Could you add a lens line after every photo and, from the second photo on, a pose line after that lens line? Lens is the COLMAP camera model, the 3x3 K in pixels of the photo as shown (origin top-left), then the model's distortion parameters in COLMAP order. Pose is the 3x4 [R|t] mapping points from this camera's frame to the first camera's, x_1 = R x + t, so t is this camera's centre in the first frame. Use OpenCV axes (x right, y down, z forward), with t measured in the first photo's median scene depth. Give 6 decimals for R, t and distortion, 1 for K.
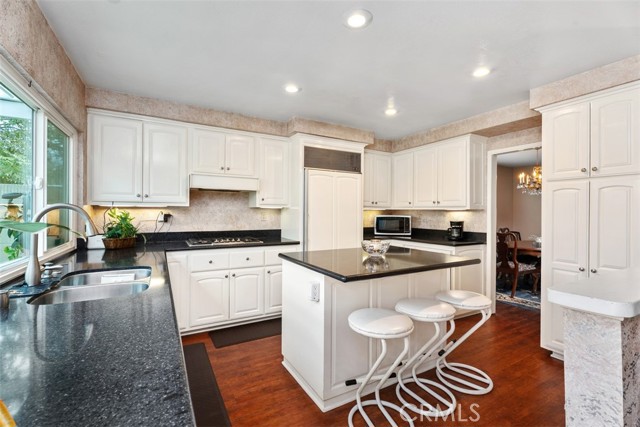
lens RADIAL K [[283.7, 0, 319.7], [0, 283.7, 211.8], [0, 0, 1]] dist [0.002905, 0.001707]
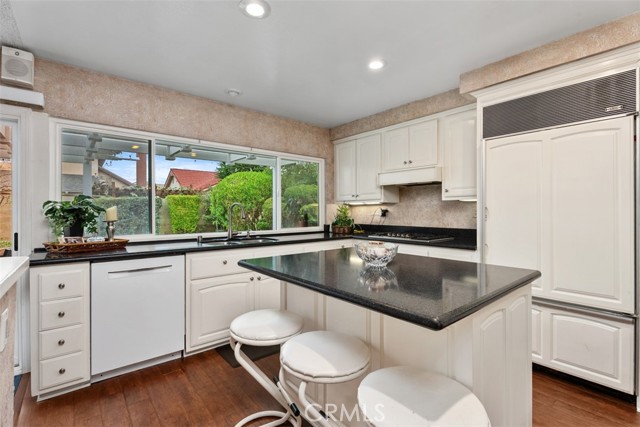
lens RADIAL K [[283.7, 0, 321.2], [0, 283.7, 213.5], [0, 0, 1]] dist [0.002905, 0.001707]
pose [[0.199226, 0.000609, -0.979953, 0.555281], [-0.003199, 0.999995, -0.000029, 0.024374], [0.979948, 0.003140, 0.199227, 0.499243]]
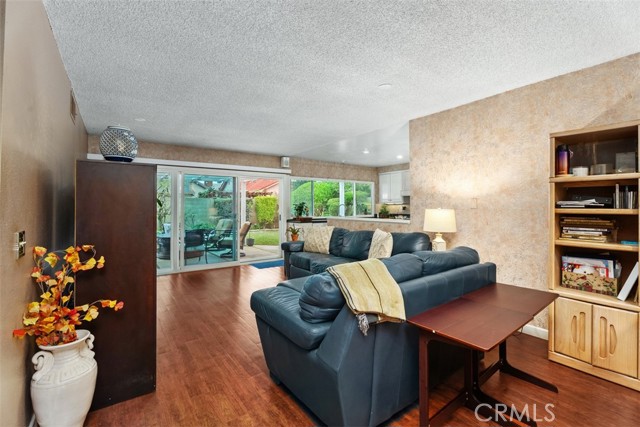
lens RADIAL K [[283.7, 0, 315.5], [0, 283.7, 207.4], [0, 0, 1]] dist [0.002905, 0.001707]
pose [[0.102955, -0.004725, -0.994675, 1.814481], [-0.005160, 0.999973, -0.005284, 0.030982], [0.994673, 0.005677, 0.102928, -0.020360]]
